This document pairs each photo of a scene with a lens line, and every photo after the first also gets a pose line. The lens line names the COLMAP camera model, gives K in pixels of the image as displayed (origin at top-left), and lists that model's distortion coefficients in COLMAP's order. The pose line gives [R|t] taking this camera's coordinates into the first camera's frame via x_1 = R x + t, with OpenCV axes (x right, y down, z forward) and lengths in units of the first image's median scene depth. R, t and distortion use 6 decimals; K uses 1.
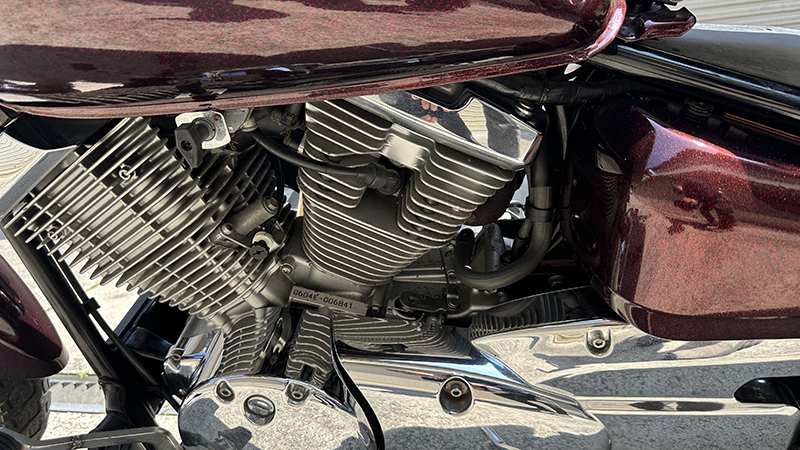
lens RADIAL K [[560.3, 0, 399.4], [0, 560.3, 245.1], [0, 0, 1]] dist [0.092142, -0.120506]
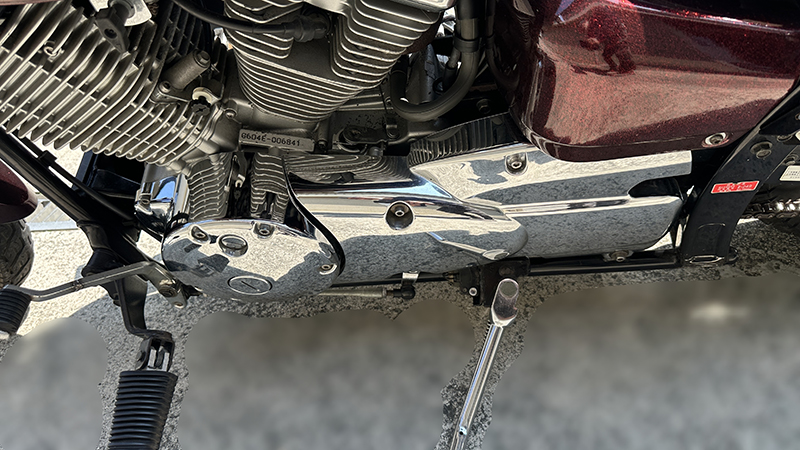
lens RADIAL K [[560.3, 0, 399.4], [0, 560.3, 245.1], [0, 0, 1]] dist [0.092142, -0.120506]
pose [[0.992733, -0.107312, 0.054456, 0.027566], [0.076359, 0.911492, 0.404168, -0.143083], [-0.093008, -0.397072, 0.913063, -0.087942]]
